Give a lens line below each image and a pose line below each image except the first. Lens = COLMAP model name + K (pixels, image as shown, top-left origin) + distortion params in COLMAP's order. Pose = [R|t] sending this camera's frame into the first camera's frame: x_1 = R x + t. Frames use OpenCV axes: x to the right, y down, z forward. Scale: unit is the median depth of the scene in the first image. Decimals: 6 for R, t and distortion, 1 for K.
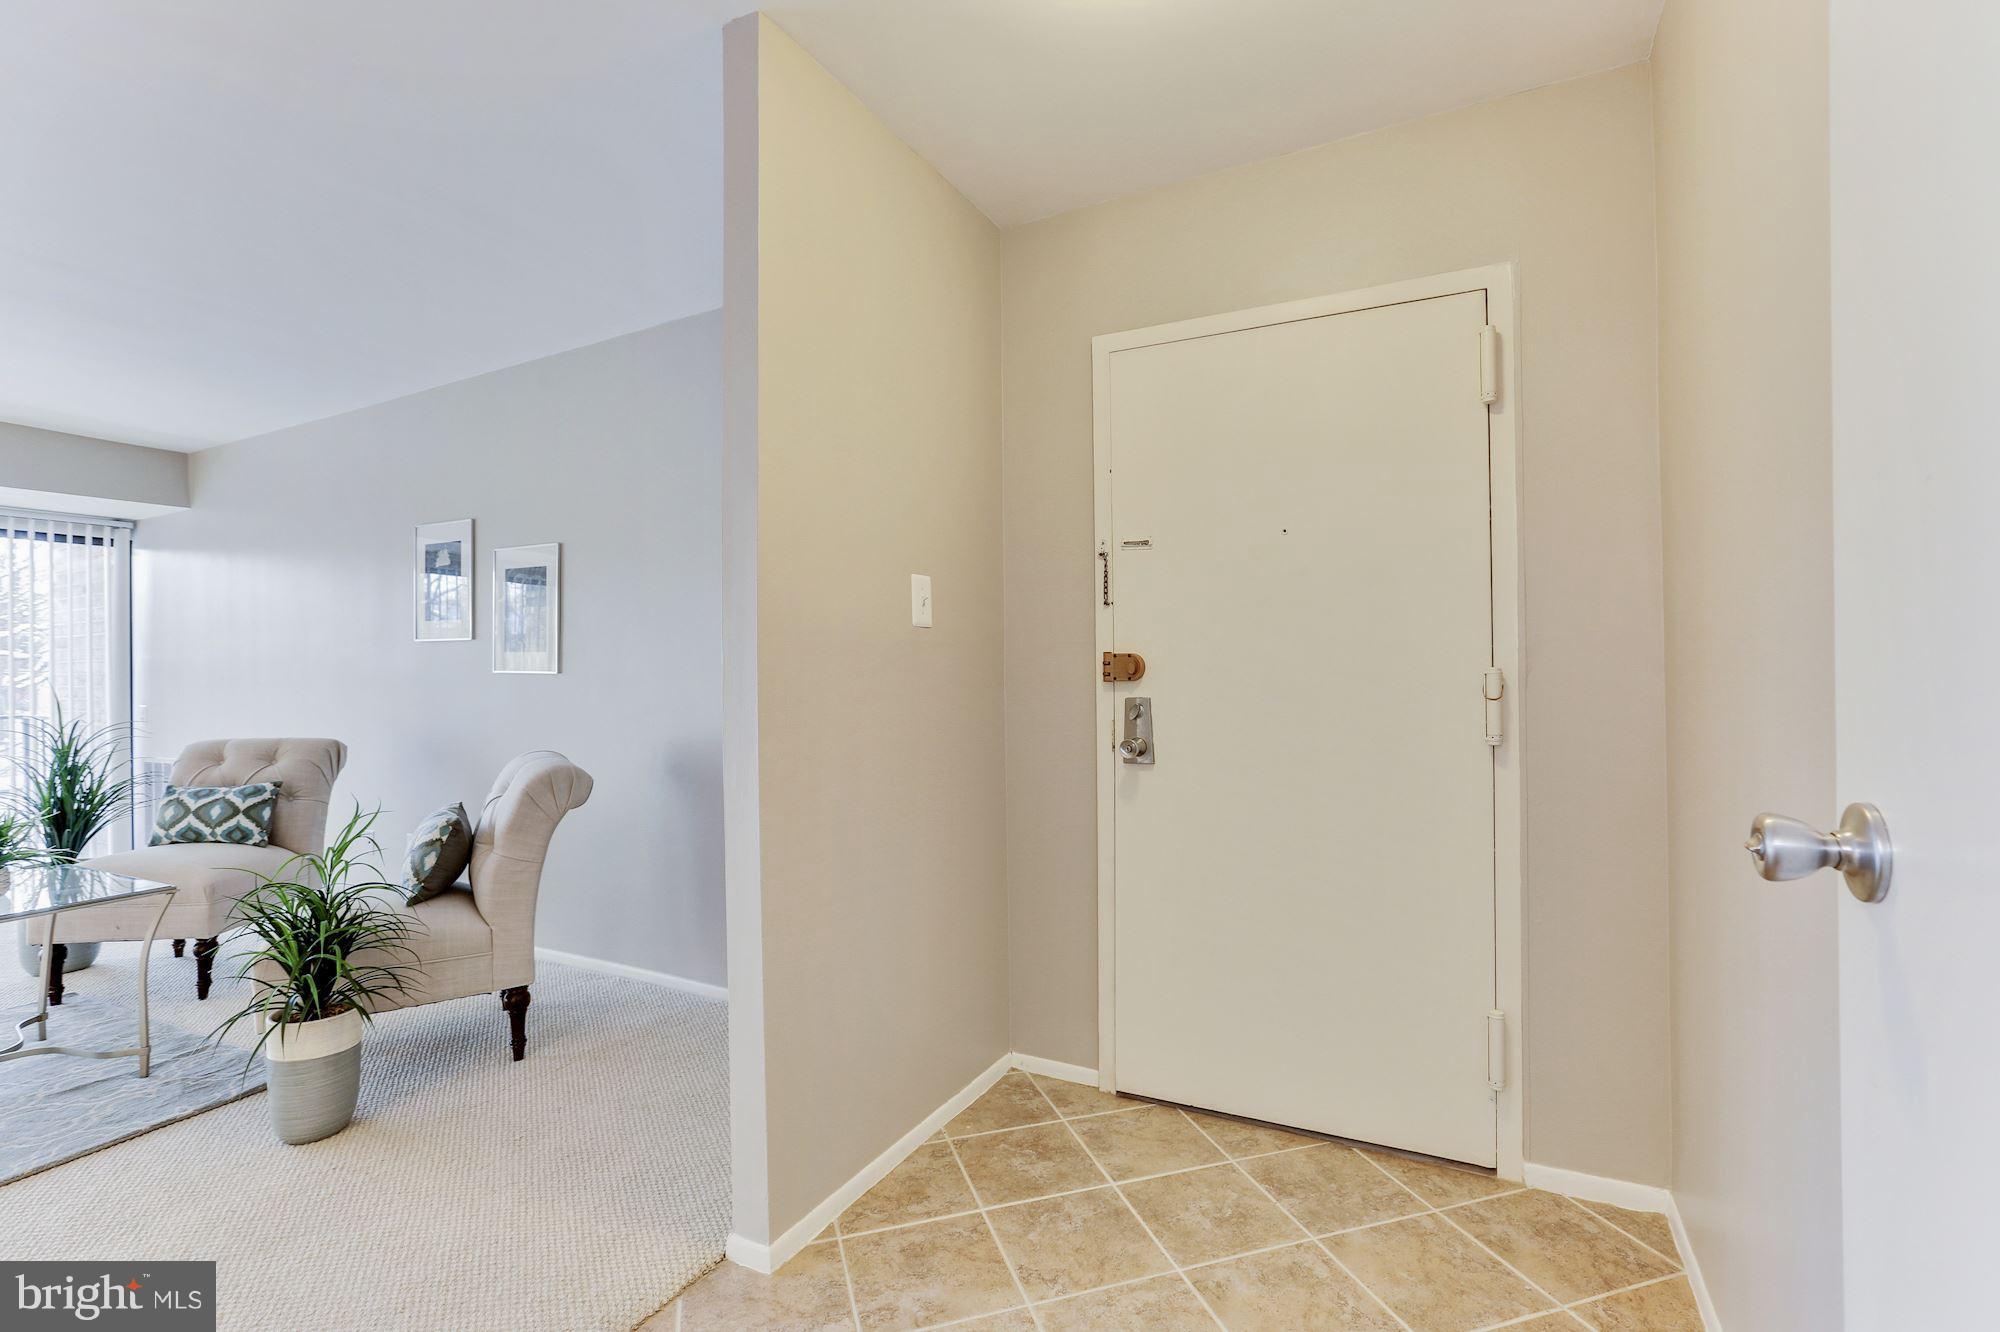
lens RADIAL K [[895.8, 0, 994.6], [0, 895.8, 659.8], [0, 0, 1]] dist [-0.024163, 0.012565]
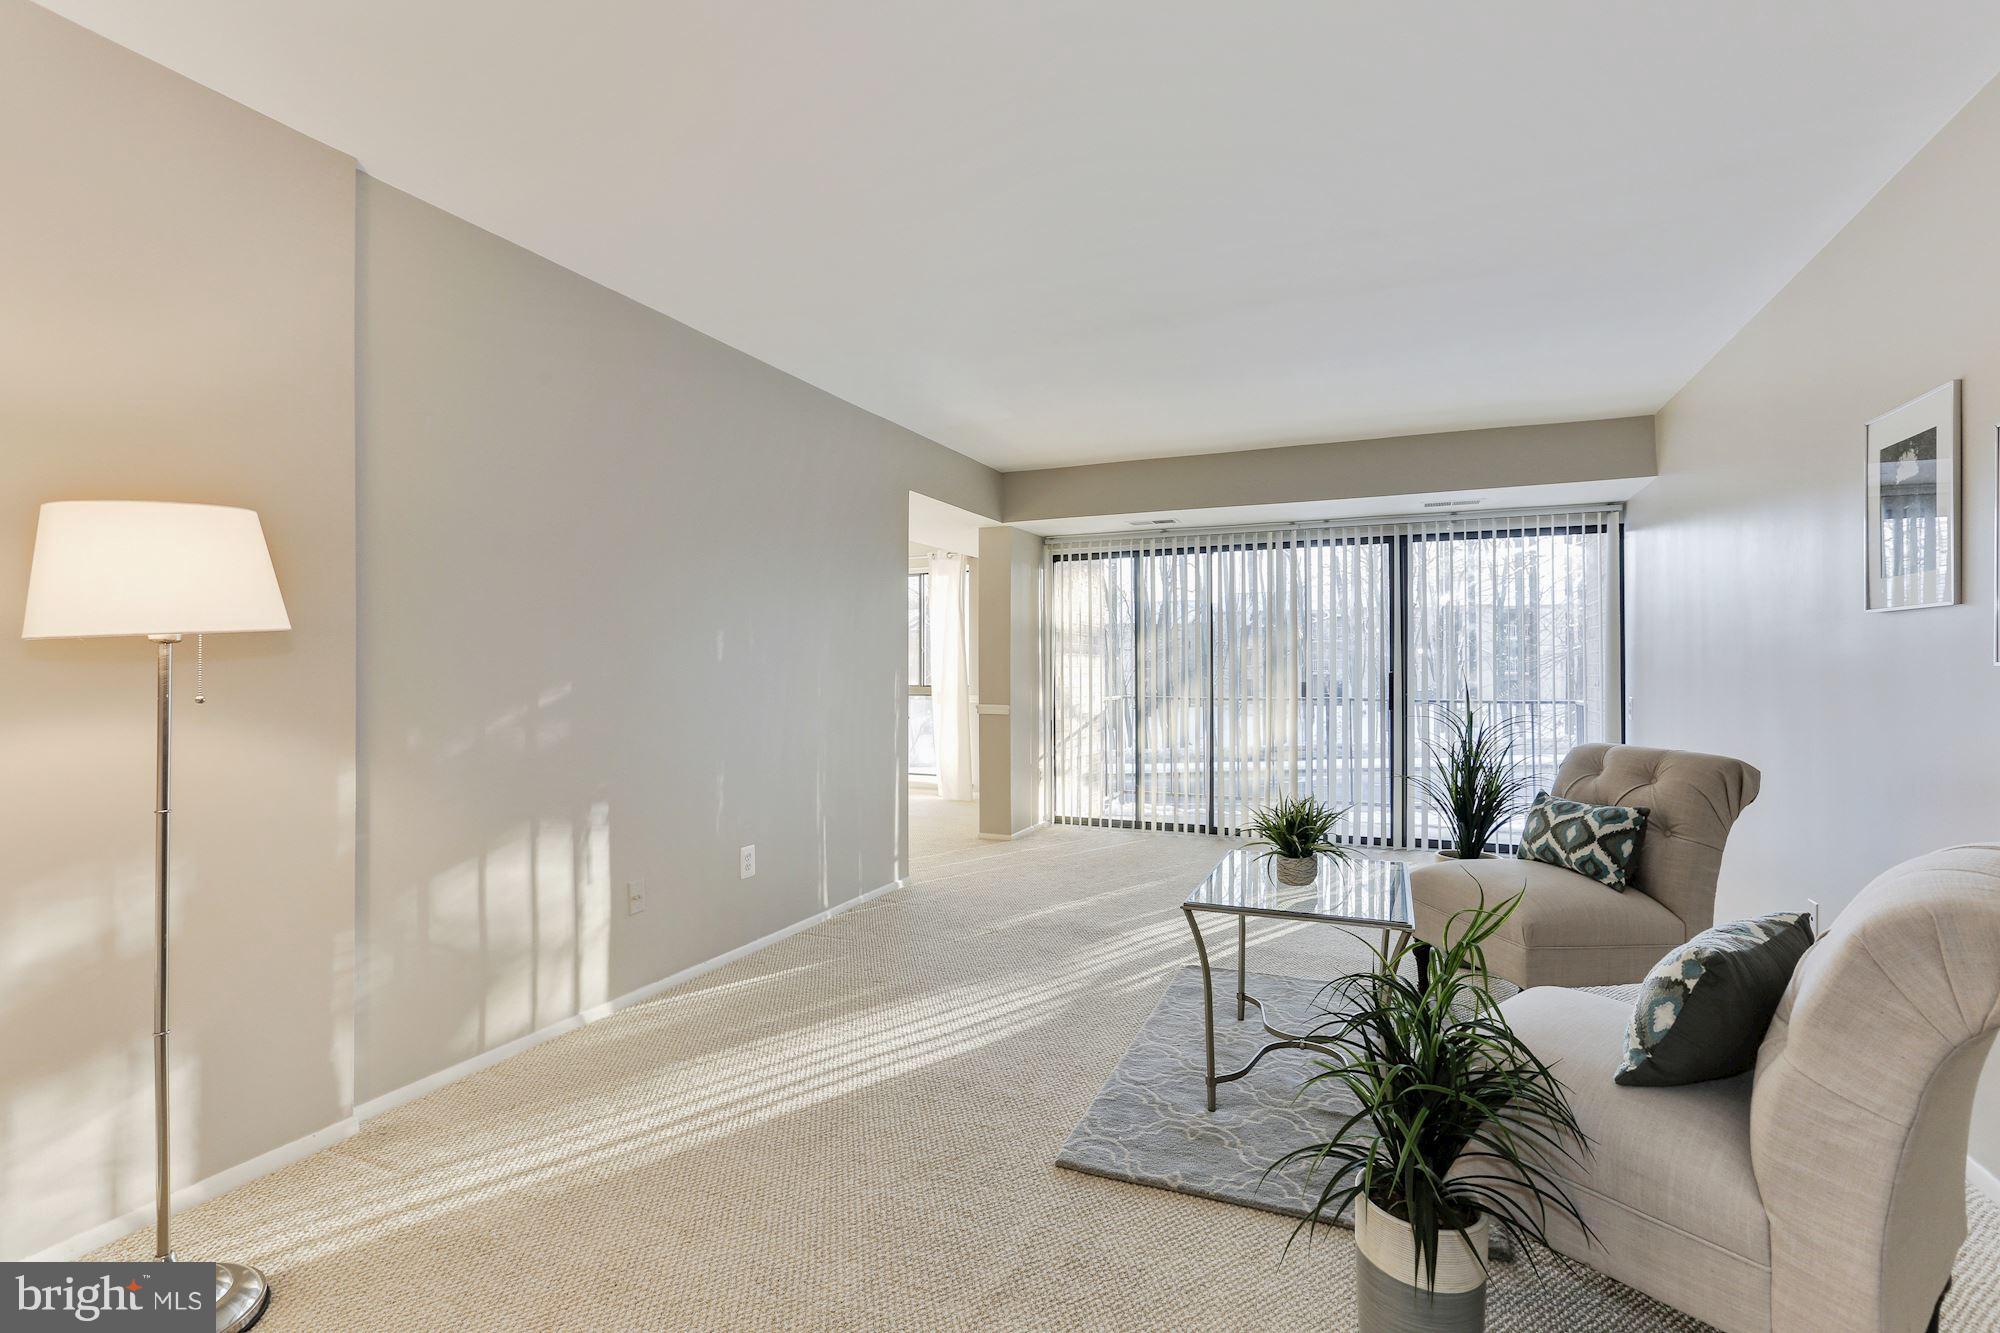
lens RADIAL K [[915.5, 0, 975.9], [0, 915.5, 666.0], [0, 0, 1]] dist [-0.037593, 0.022607]
pose [[0.070624, 0.008980, -0.997463, -0.092691], [0.007735, 0.999924, 0.009550, 0.005992], [0.997473, -0.008390, 0.070549, 0.398091]]
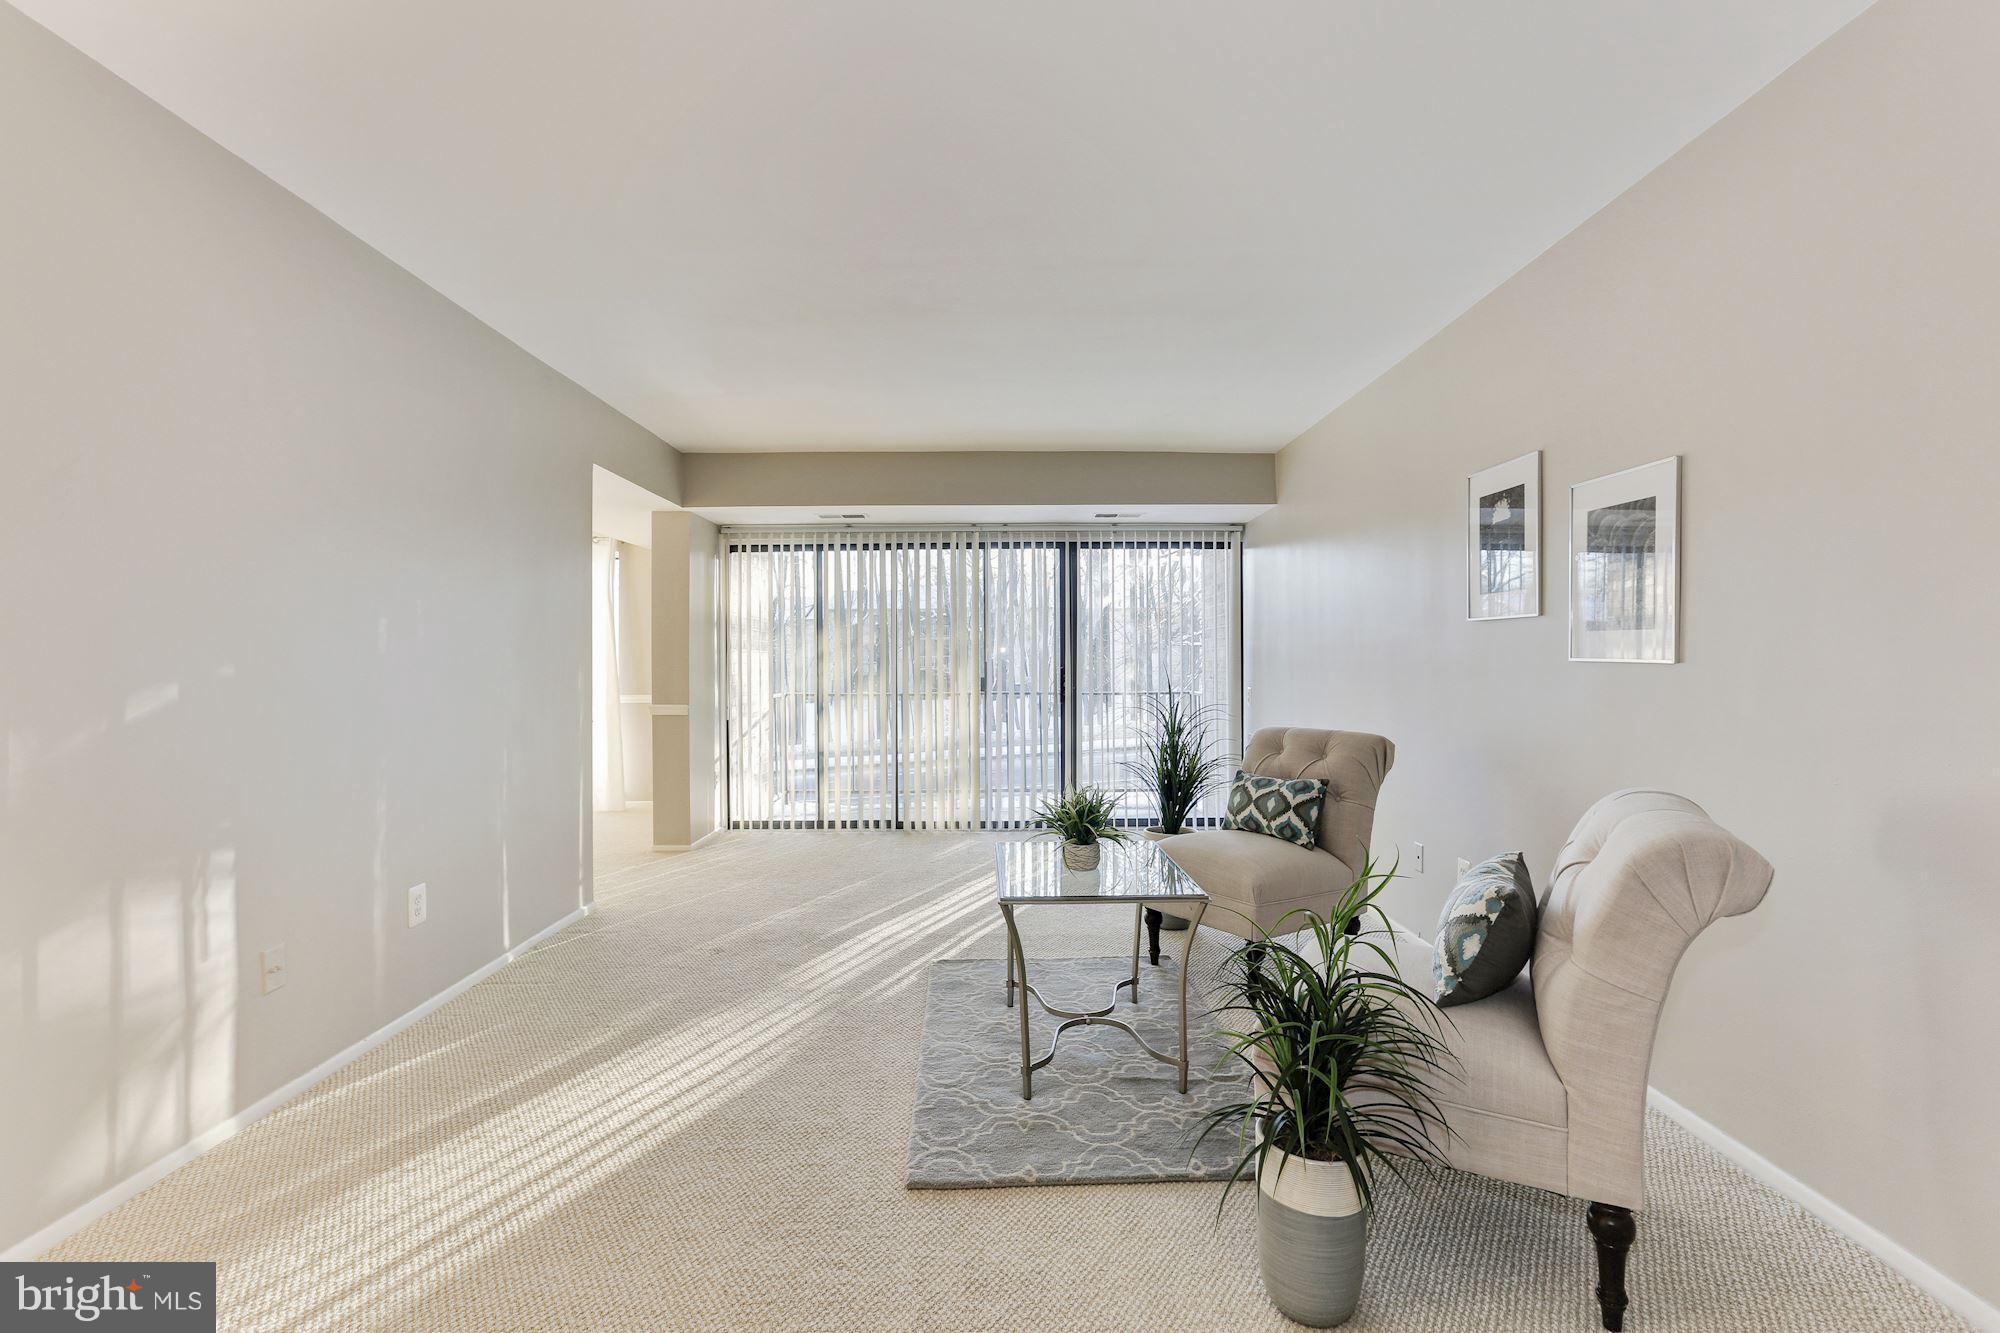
lens RADIAL K [[920.6, 0, 1004.1], [0, 920.6, 667.8], [0, 0, 1]] dist [-0.038096, 0.026162]
pose [[0.485304, 0.013634, -0.874239, -0.158319], [0.004436, 0.999827, 0.018055, 0.005785], [0.874334, -0.012640, 0.485160, 0.271938]]
